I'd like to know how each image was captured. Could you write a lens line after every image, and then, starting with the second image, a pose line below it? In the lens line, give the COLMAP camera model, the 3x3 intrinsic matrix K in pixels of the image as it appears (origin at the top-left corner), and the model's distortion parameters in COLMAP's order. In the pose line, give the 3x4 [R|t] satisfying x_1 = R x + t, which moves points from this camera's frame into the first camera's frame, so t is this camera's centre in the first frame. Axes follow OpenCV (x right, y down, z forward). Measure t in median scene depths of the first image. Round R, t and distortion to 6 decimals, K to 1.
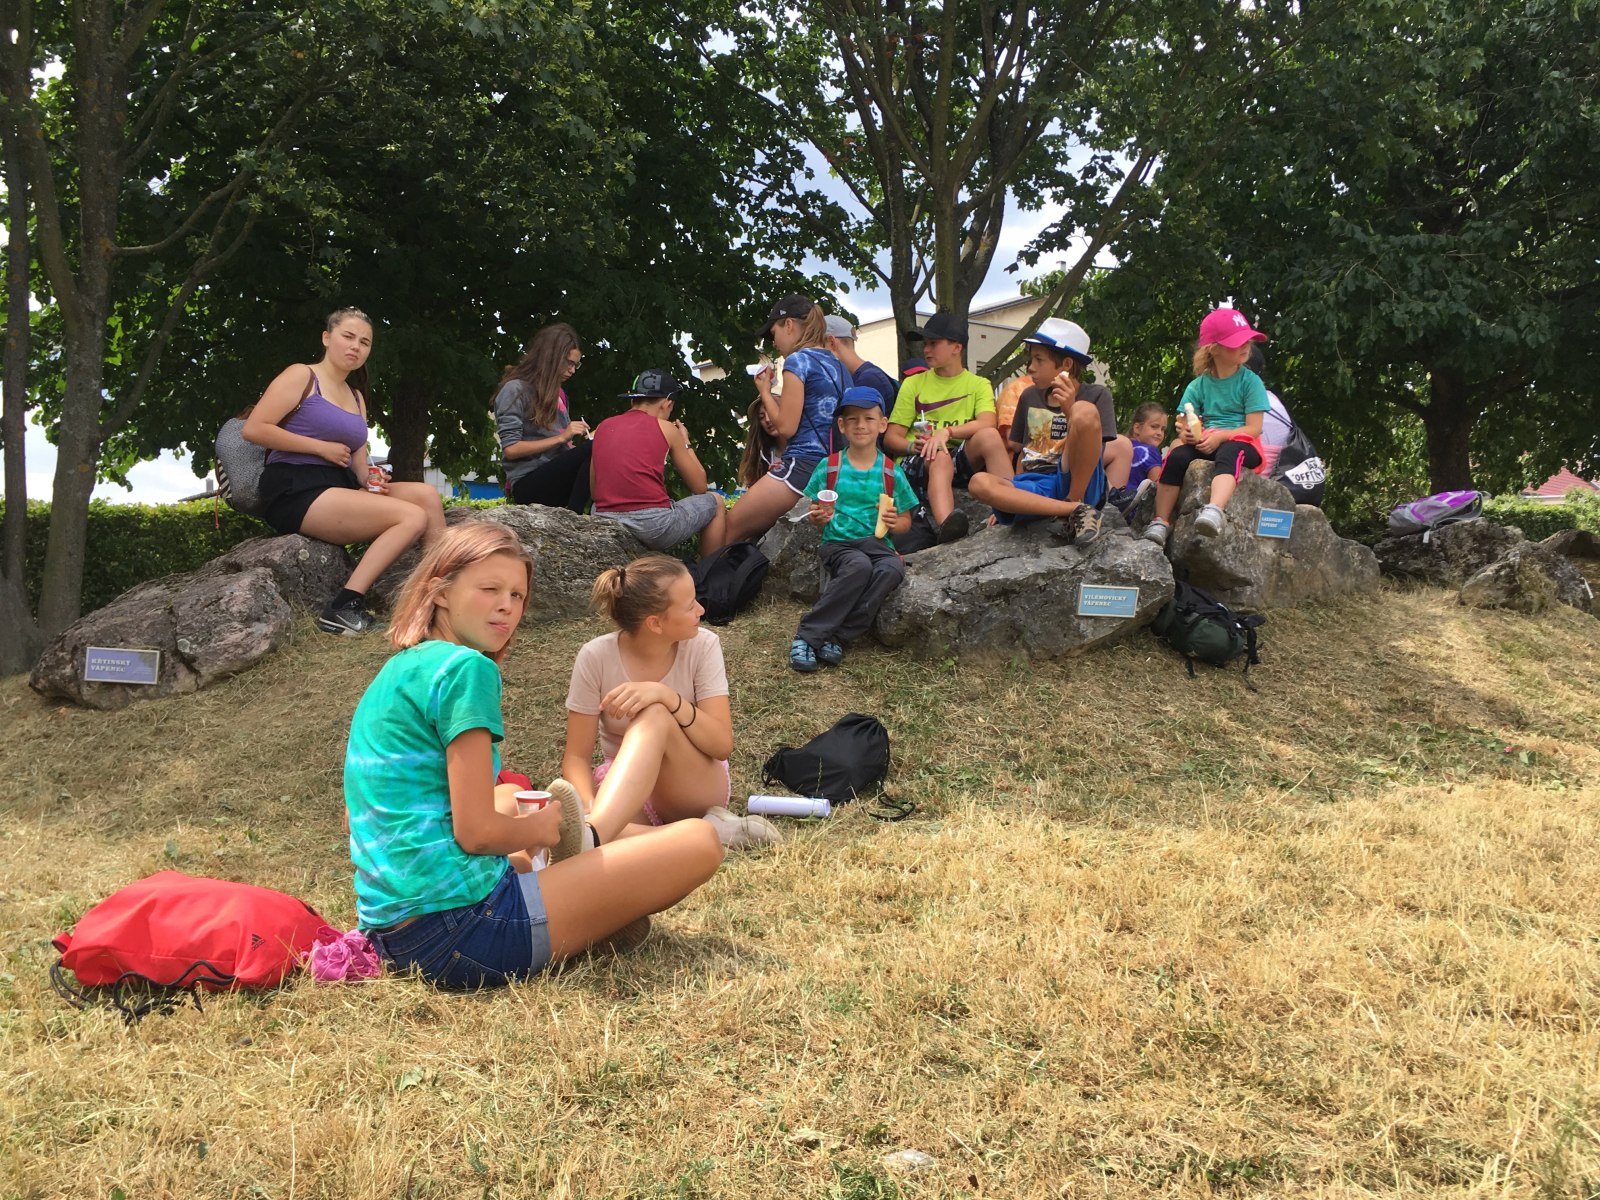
lens RADIAL K [[1356.5, 0, 803.5], [0, 1356.5, 588.5], [0, 0, 1]] dist [-0.019214, -0.010637]
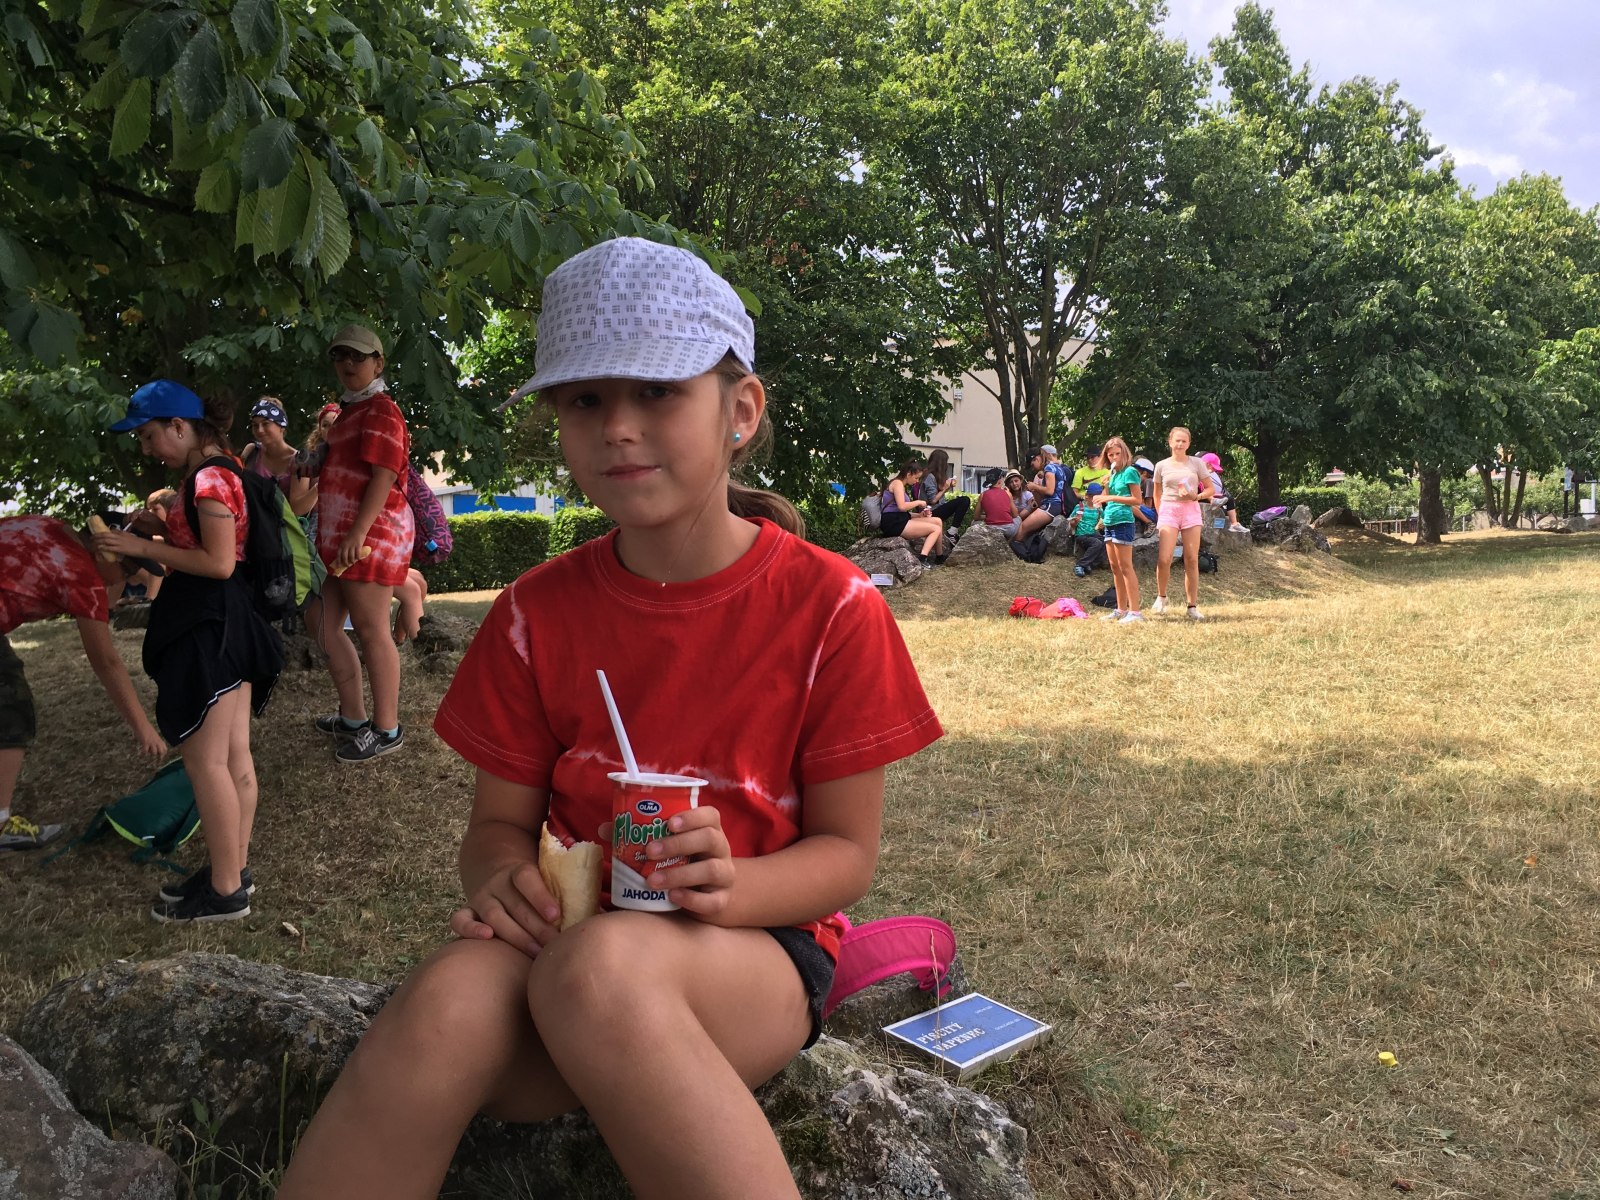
lens RADIAL K [[1356.5, 0, 796.5], [0, 1356.5, 606.6], [0, 0, 1]] dist [-0.019214, -0.010637]
pose [[0.992168, -0.032506, 0.120603, -0.847191], [0.028930, 0.999092, 0.031278, 0.011709], [-0.121510, -0.027544, 0.992208, -1.654655]]
